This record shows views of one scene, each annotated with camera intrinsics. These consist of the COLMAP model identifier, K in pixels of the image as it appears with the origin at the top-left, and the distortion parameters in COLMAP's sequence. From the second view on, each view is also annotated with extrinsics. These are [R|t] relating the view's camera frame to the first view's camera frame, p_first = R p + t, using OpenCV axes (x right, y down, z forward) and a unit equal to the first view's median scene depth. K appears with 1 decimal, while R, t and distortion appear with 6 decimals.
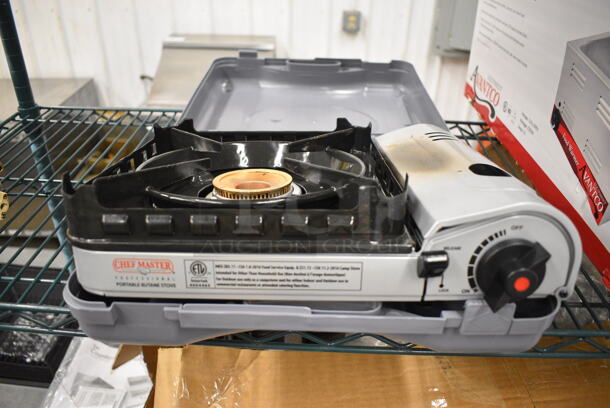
lens RADIAL K [[472.8, 0, 301.8], [0, 472.8, 199.9], [0, 0, 1]] dist [-0.122624, 0.041774]
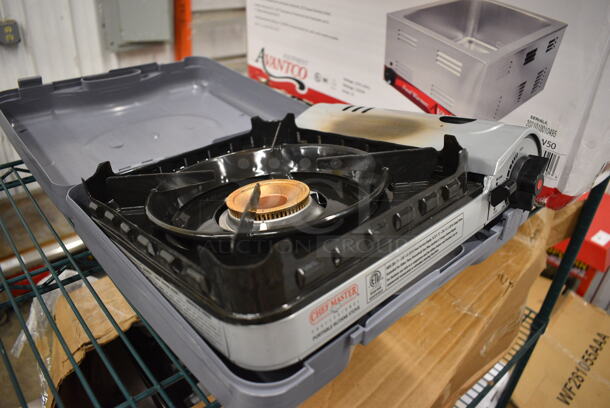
lens RADIAL K [[472.8, 0, 301.8], [0, 472.8, 199.9], [0, 0, 1]] dist [-0.122624, 0.041774]
pose [[0.729112, -0.336724, 0.595829, -0.841520], [0.325258, 0.936477, 0.131220, -0.182408], [-0.602165, 0.098124, 0.792319, 0.287730]]
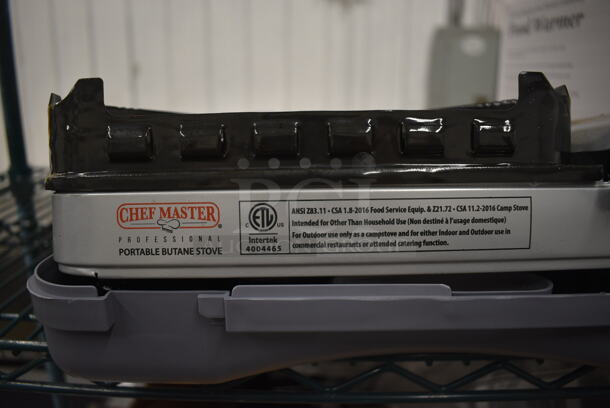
lens RADIAL K [[472.8, 0, 301.8], [0, 472.8, 199.9], [0, 0, 1]] dist [-0.122624, 0.041774]
pose [[0.999496, -0.022037, 0.022841, -0.179618], [0.027450, 0.961466, -0.273550, 0.282444], [-0.015933, 0.274039, 0.961587, 0.409342]]
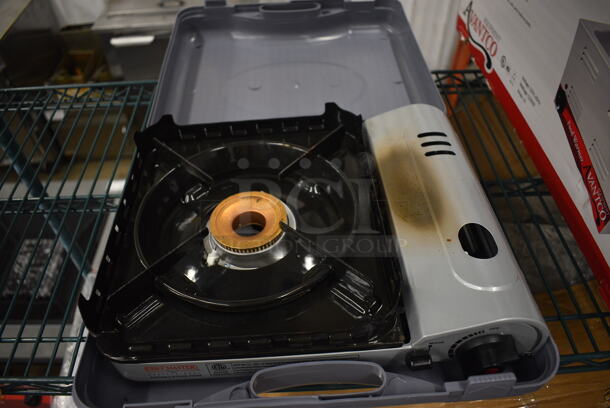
lens RADIAL K [[472.8, 0, 301.8], [0, 472.8, 199.9], [0, 0, 1]] dist [-0.122624, 0.041774]
pose [[0.995998, -0.086515, 0.022423, -0.010107], [0.077598, 0.961587, 0.263303, -0.458699], [-0.044341, -0.260509, 0.964453, 0.135114]]
